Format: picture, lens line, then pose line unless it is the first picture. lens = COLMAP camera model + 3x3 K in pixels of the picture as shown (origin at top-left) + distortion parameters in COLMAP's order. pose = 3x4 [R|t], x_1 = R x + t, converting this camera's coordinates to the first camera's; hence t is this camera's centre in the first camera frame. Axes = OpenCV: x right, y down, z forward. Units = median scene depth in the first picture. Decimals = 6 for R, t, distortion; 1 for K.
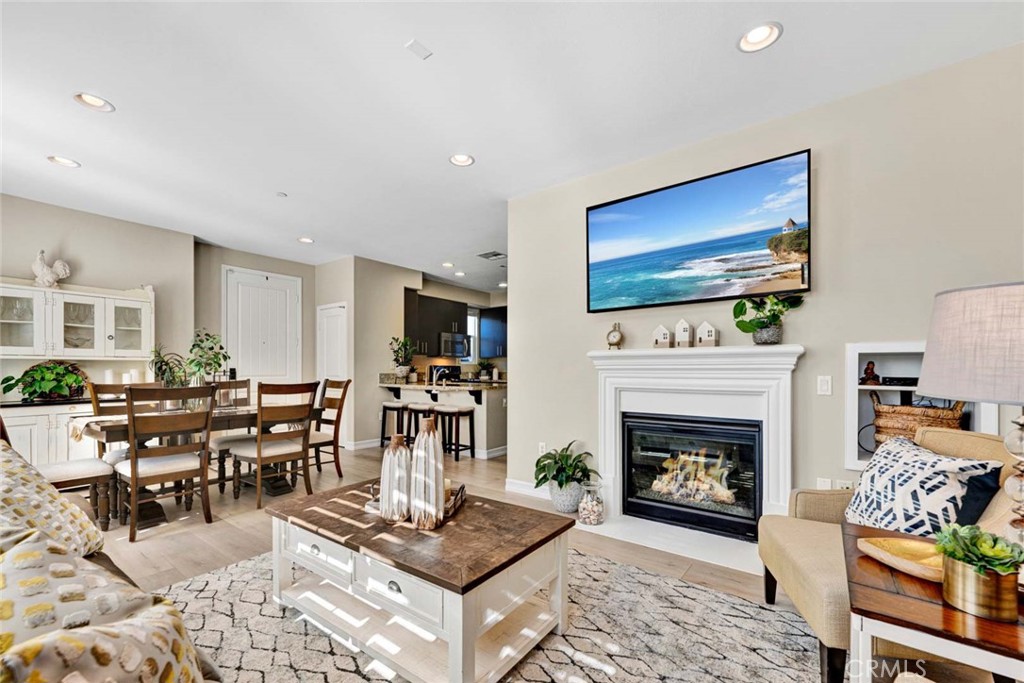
lens RADIAL K [[413.3, 0, 511.3], [0, 413.3, 369.4], [0, 0, 1]] dist [-0.011882, -0.000209]
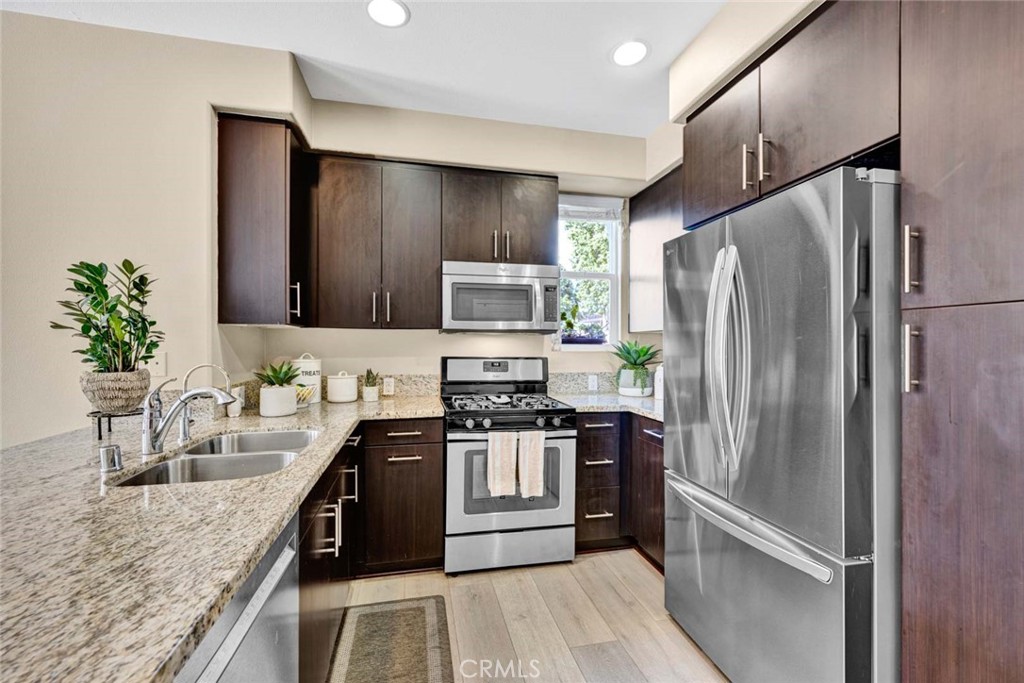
lens RADIAL K [[418.6, 0, 514.3], [0, 418.6, 346.3], [0, 0, 1]] dist [-0.000650, -0.000176]
pose [[0.757544, 0.000404, -0.652784, 0.182696], [-0.002269, 0.999995, -0.002014, -0.032064], [0.652780, 0.003007, 0.757541, 1.361926]]
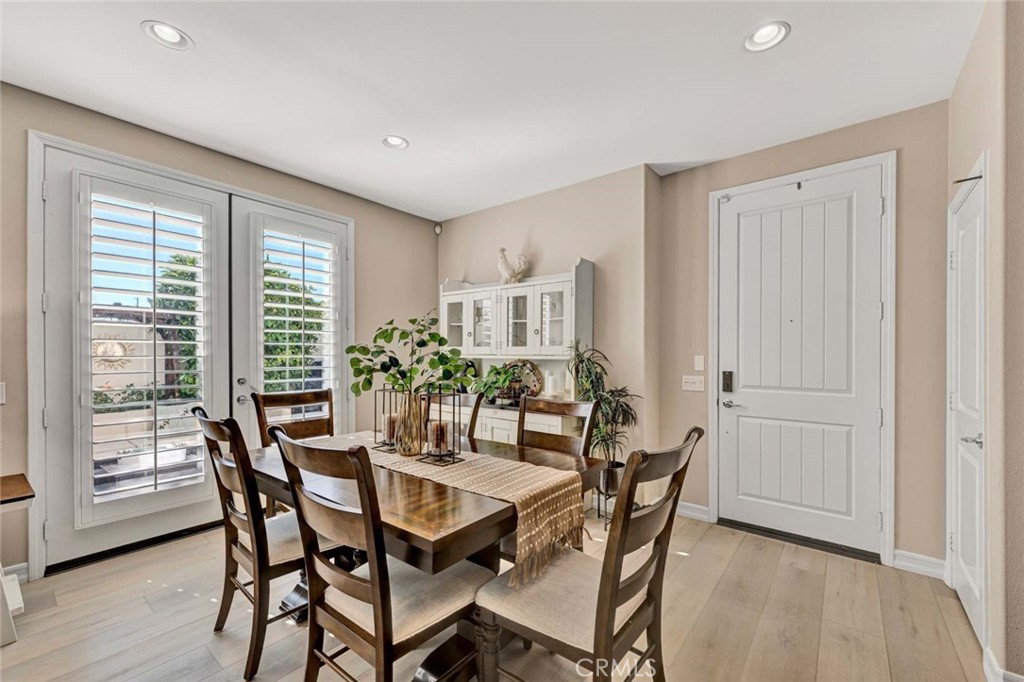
lens RADIAL K [[408.9, 0, 513.9], [0, 408.9, 352.1], [0, 0, 1]] dist [0.001794, -0.000236]
pose [[-0.027442, -0.006580, -0.999602, -0.146917], [-0.006625, 0.999958, -0.006400, -0.030785], [0.999601, 0.006447, -0.027484, 0.901599]]
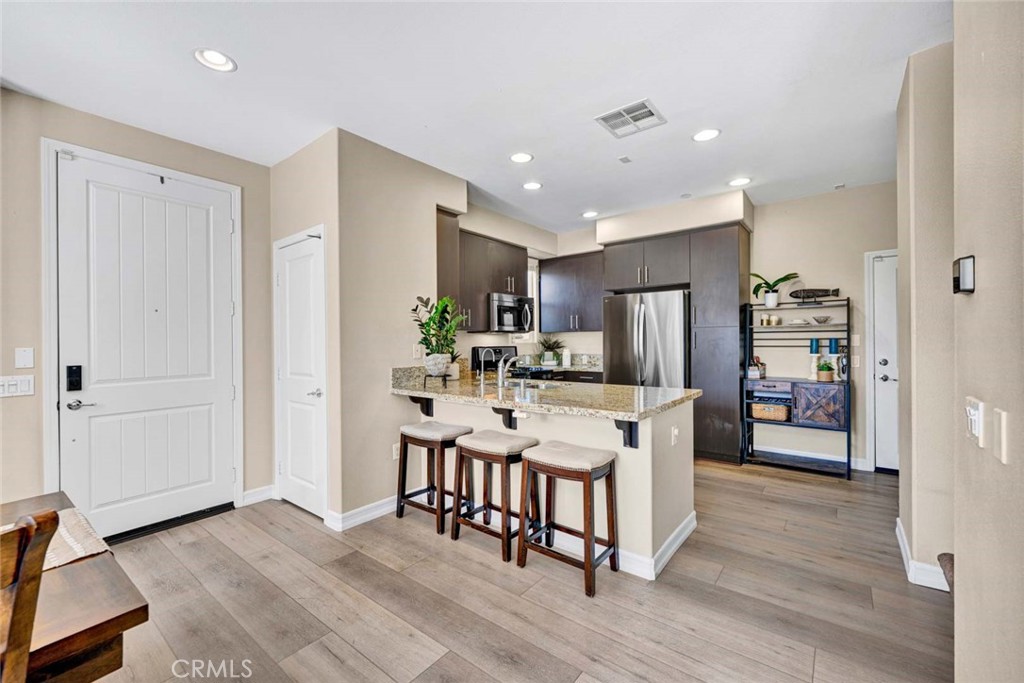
lens RADIAL K [[413.6, 0, 507.4], [0, 413.6, 340.6], [0, 0, 1]] dist [0.014836, -0.000226]
pose [[0.999119, -0.018466, -0.037682, -0.218223], [0.018320, 0.999823, -0.004217, -0.027253], [0.037753, 0.003523, 0.999281, 0.681432]]
